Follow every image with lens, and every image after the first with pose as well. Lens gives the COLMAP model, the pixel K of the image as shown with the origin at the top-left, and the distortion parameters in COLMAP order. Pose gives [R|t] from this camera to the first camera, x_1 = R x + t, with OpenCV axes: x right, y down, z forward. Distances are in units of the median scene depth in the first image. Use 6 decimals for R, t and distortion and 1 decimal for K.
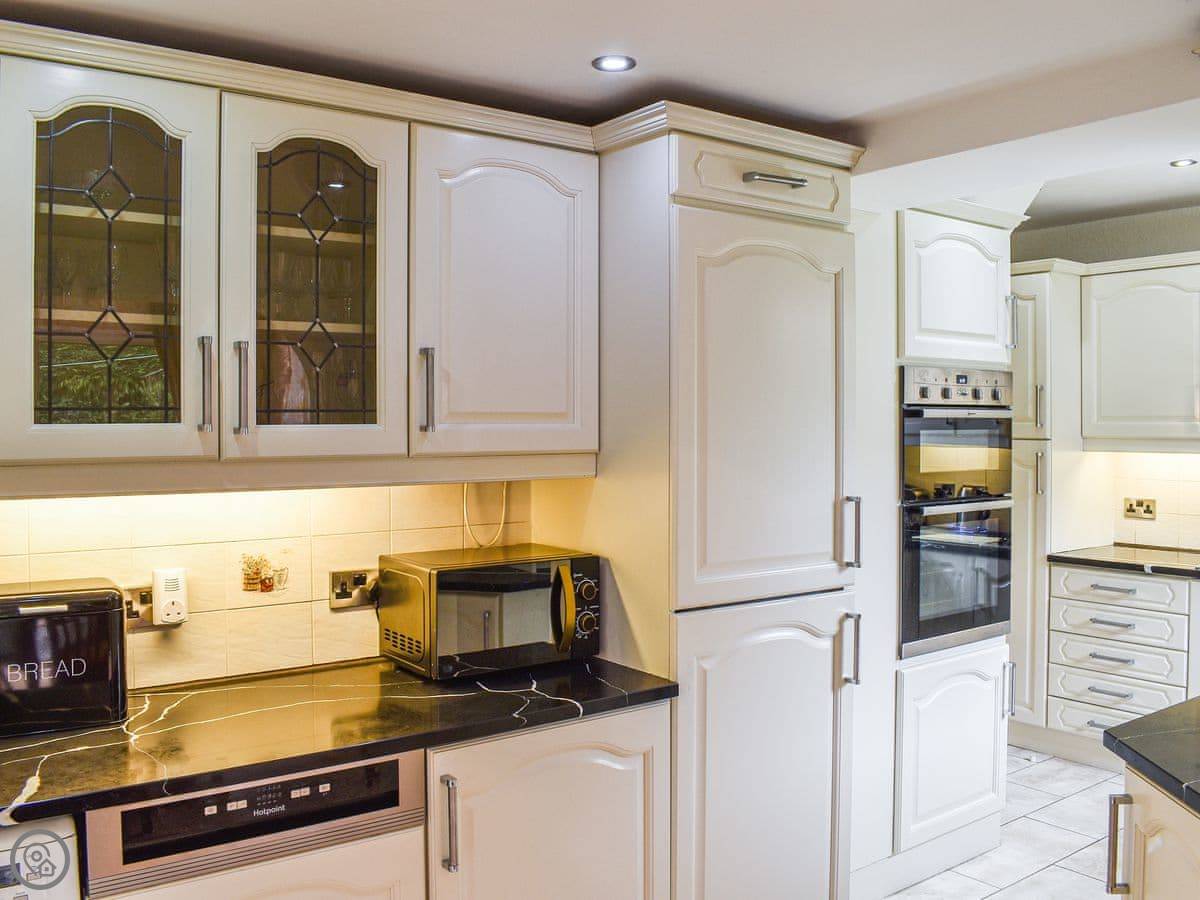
lens RADIAL K [[1081.4, 0, 595.6], [0, 1081.4, 411.2], [0, 0, 1]] dist [-0.053709, 0.015699]
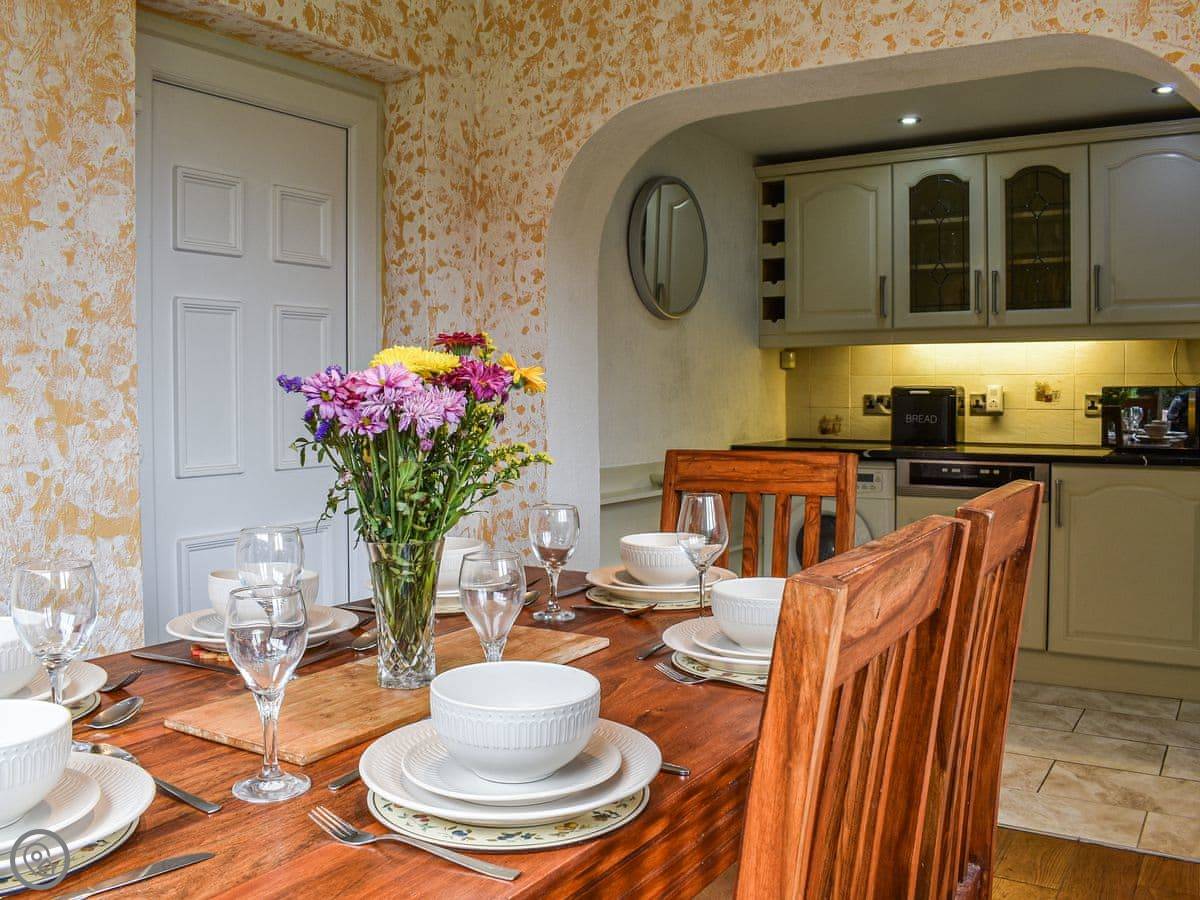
lens RADIAL K [[1081.4, 0, 595.6], [0, 1081.4, 411.2], [0, 0, 1]] dist [-0.053709, 0.015699]
pose [[0.373886, 0.021276, -0.927231, 1.268464], [0.005025, 0.999676, 0.024965, 0.146153], [0.927461, -0.013994, 0.373658, -0.496064]]
